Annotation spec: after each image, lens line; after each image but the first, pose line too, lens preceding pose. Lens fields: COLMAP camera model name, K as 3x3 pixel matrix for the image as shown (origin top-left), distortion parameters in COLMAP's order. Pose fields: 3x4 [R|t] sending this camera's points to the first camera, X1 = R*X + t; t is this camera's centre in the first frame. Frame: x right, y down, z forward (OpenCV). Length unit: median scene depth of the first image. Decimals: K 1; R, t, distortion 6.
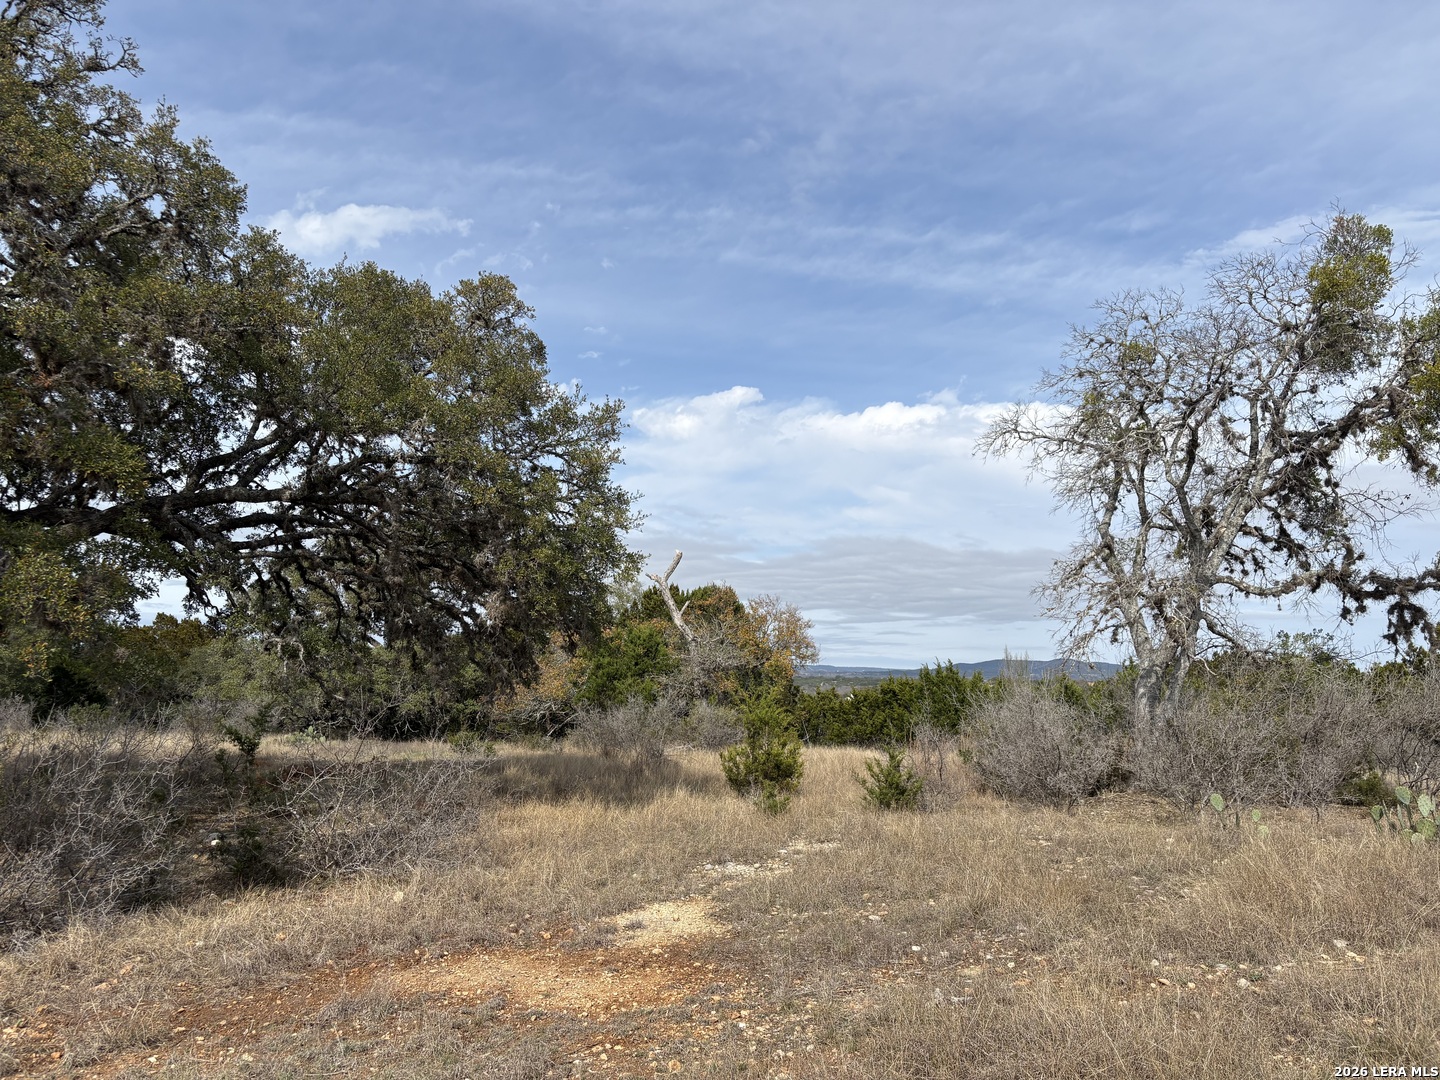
lens RADIAL K [[1104.3, 0, 728.5], [0, 1104.3, 536.1], [0, 0, 1]] dist [0.079346, -0.109892]
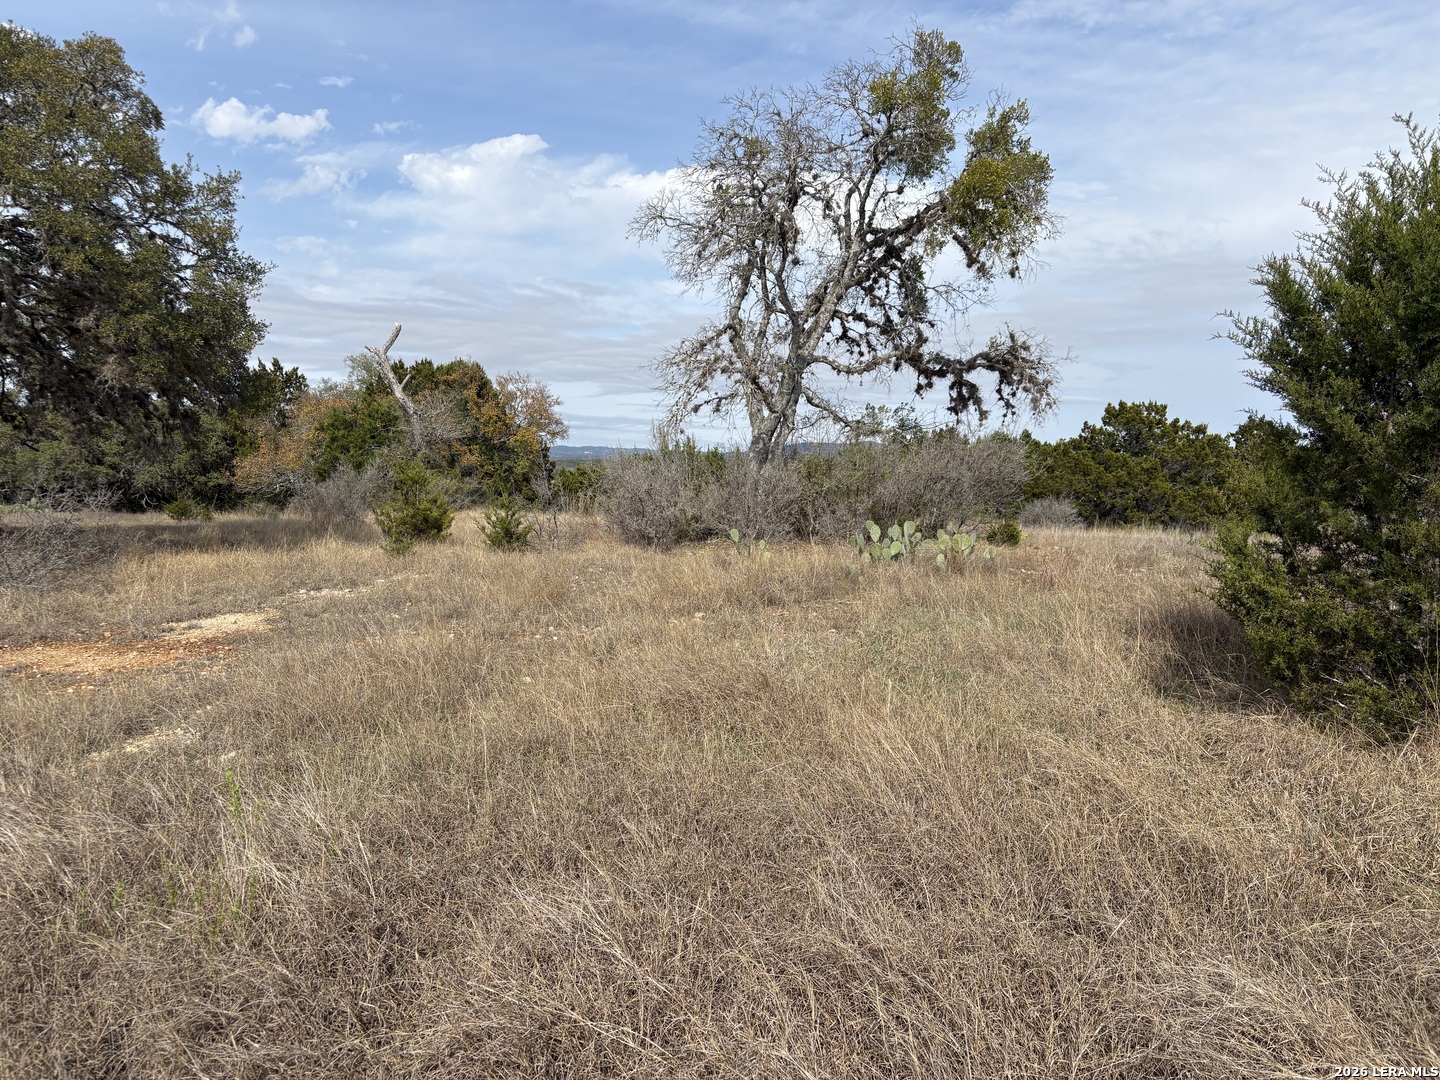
lens RADIAL K [[1104.3, 0, 728.5], [0, 1104.3, 536.1], [0, 0, 1]] dist [0.079346, -0.109892]
pose [[0.985835, -0.008998, 0.167479, 0.153834], [-0.023778, 0.980975, 0.192670, 0.000170], [-0.166027, -0.193923, 0.966866, -0.139282]]
